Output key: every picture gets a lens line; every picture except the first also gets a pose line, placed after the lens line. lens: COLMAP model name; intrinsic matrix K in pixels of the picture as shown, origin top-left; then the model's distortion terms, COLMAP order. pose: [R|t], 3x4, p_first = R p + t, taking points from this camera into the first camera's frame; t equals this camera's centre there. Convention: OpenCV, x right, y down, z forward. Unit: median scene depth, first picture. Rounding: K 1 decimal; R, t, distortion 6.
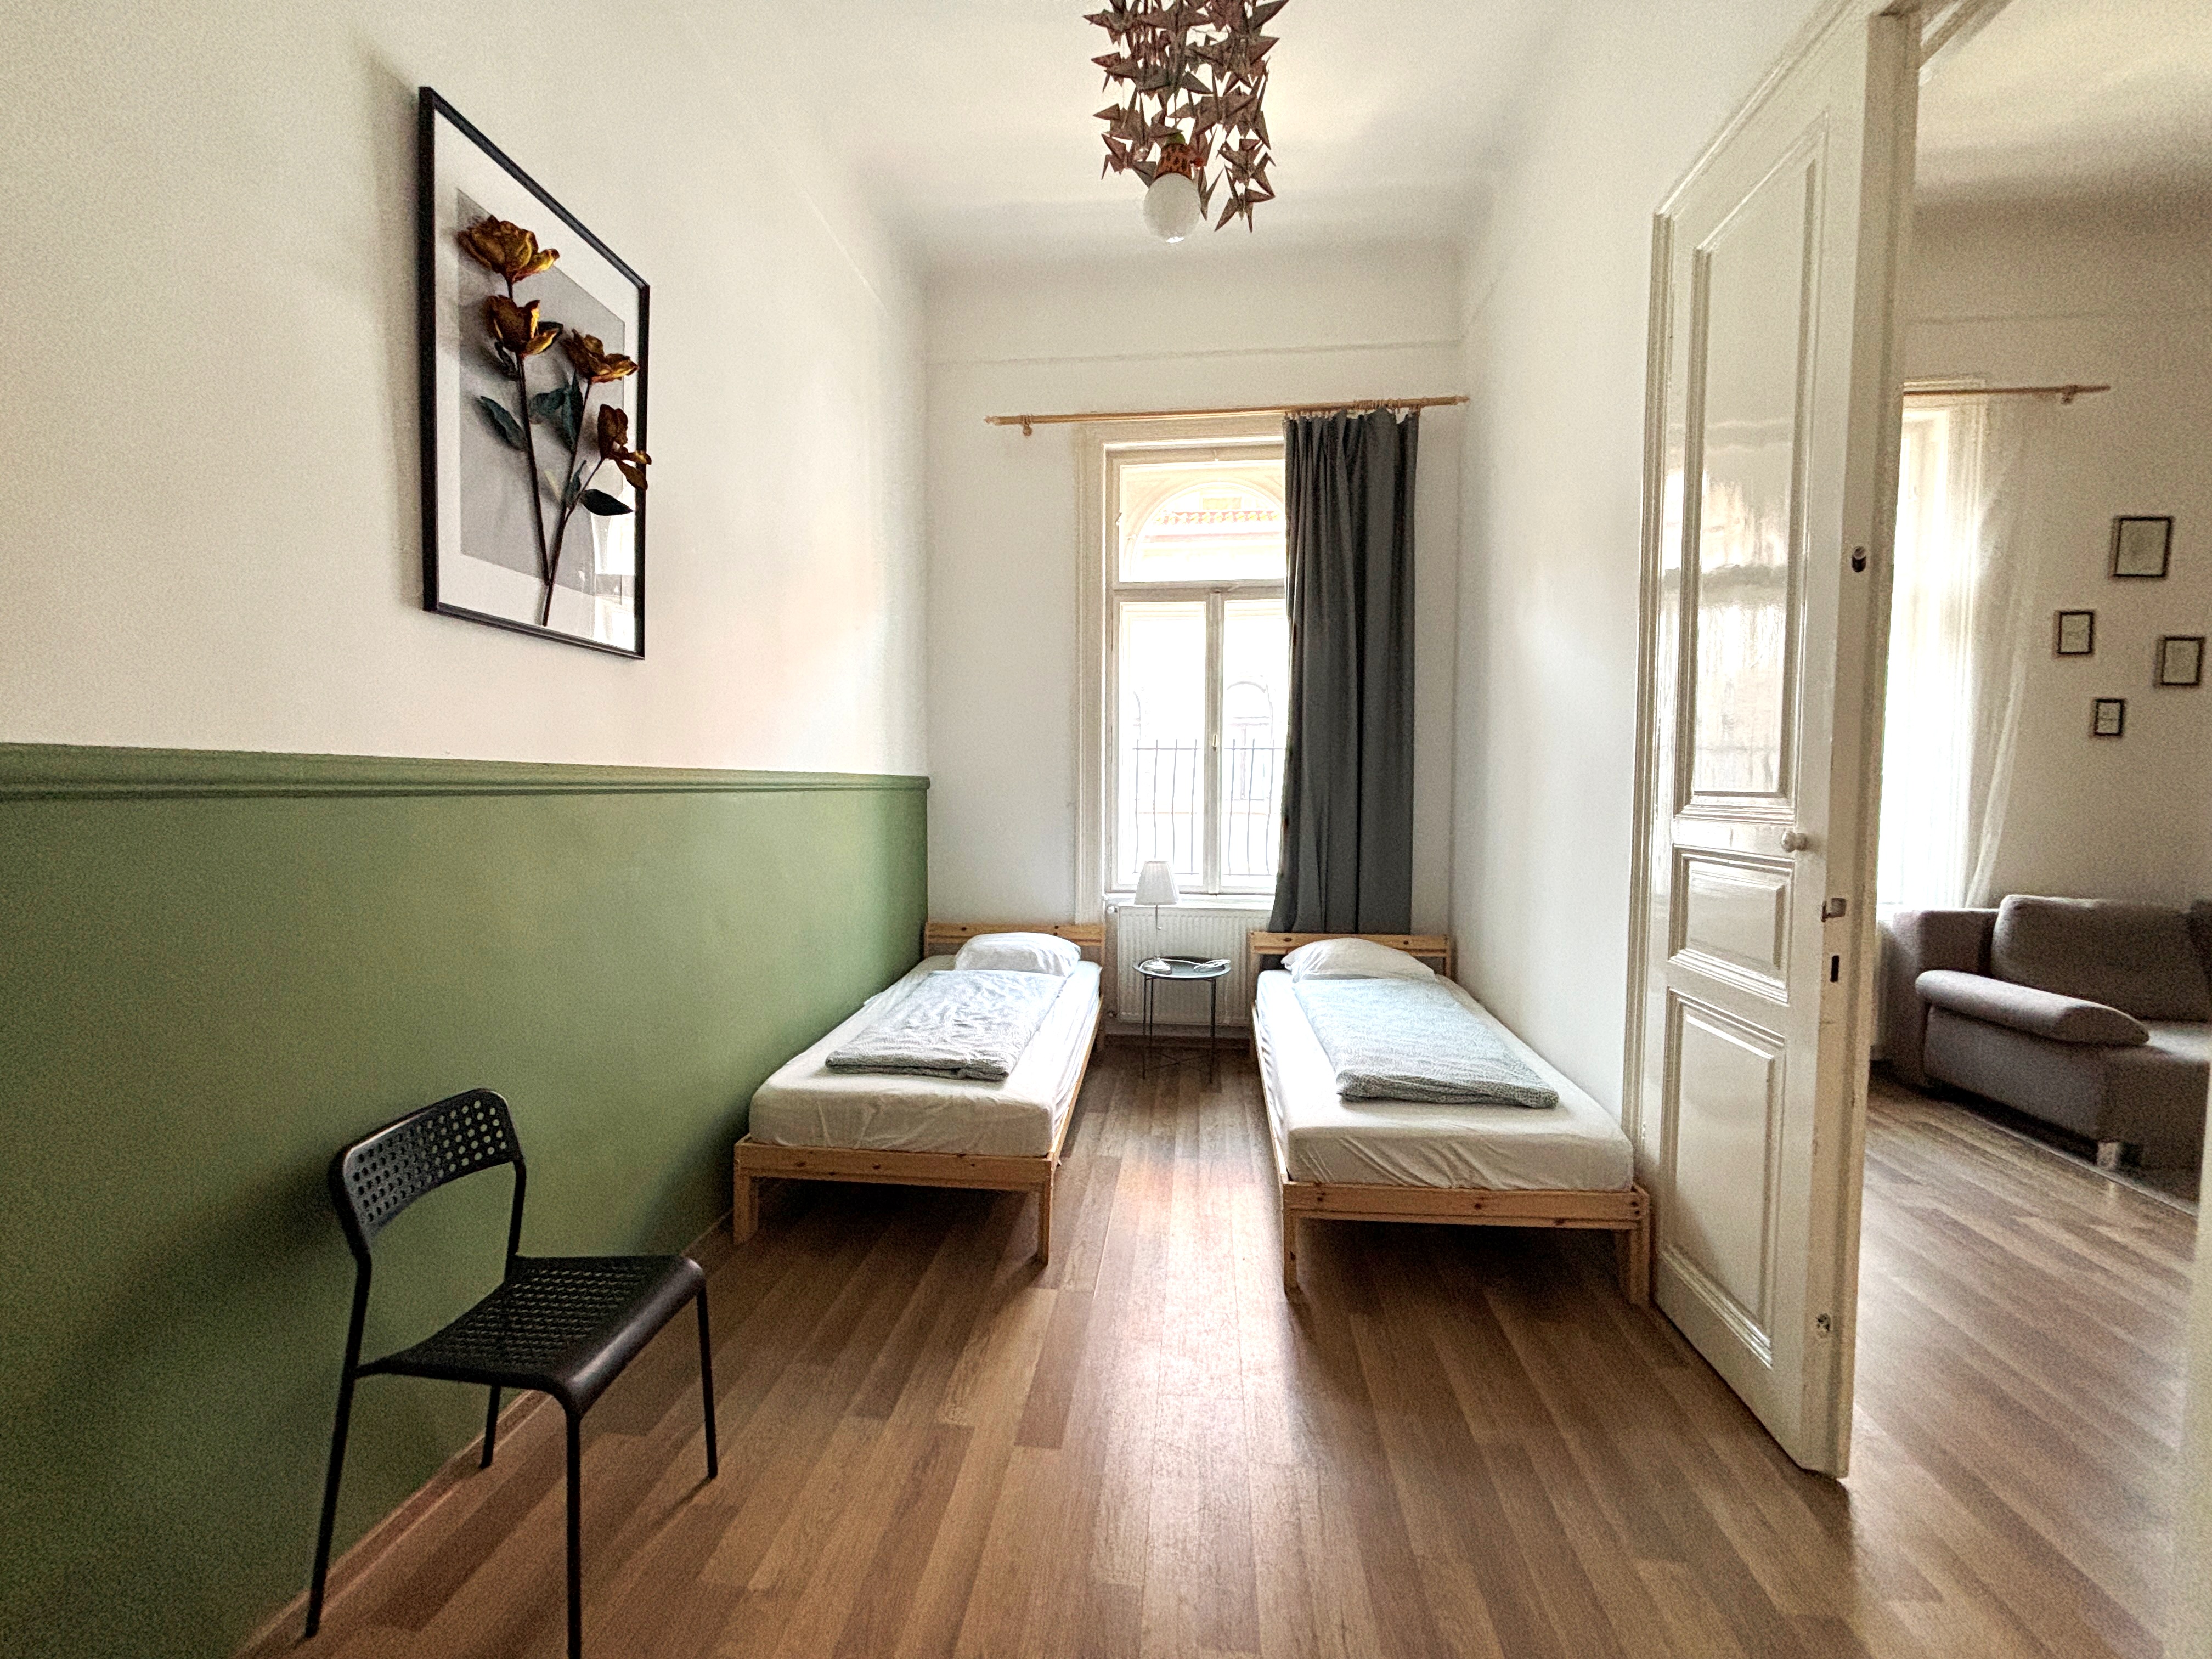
lens RADIAL K [[885.0, 0, 1107.5], [0, 885.0, 824.9], [0, 0, 1]] dist [0.002541, -0.000026]
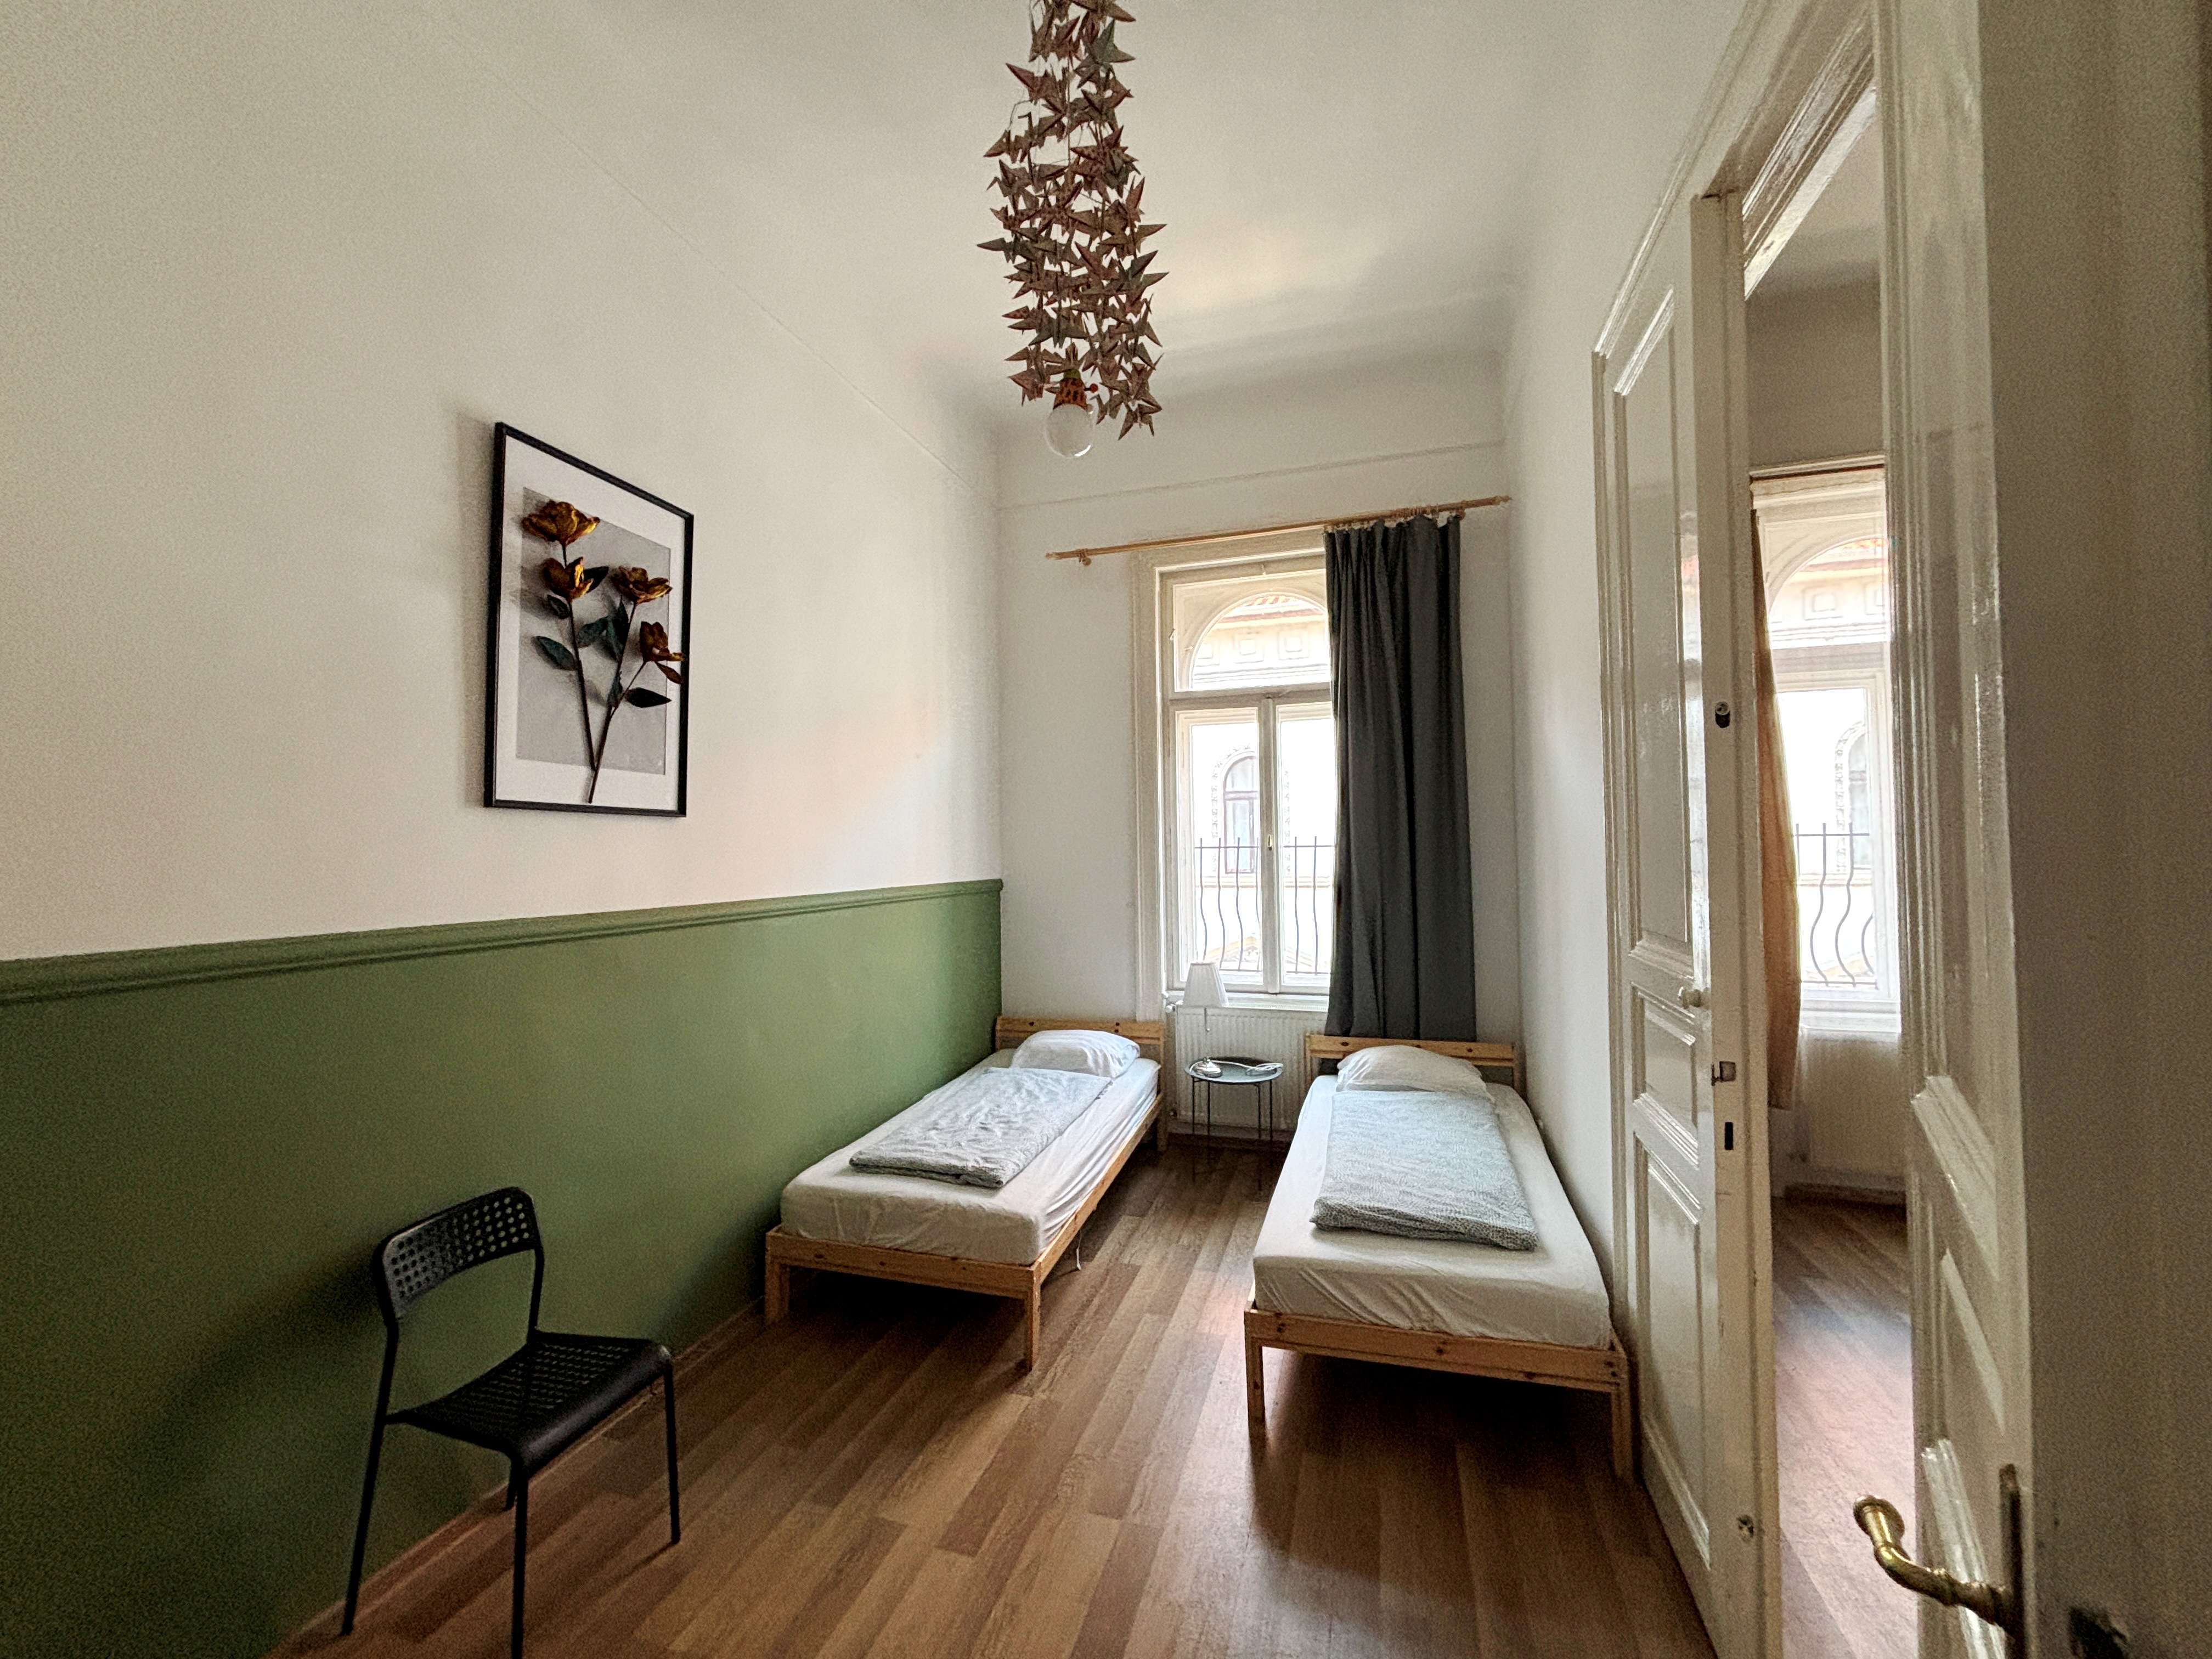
lens RADIAL K [[885.0, 0, 1109.5], [0, 885.0, 829.3], [0, 0, 1]] dist [0.002541, -0.000026]
pose [[0.981838, -0.021236, -0.188531, 0.257016], [0.008106, 0.997504, -0.070143, -0.077692], [0.189550, 0.067341, 0.979559, -0.063090]]
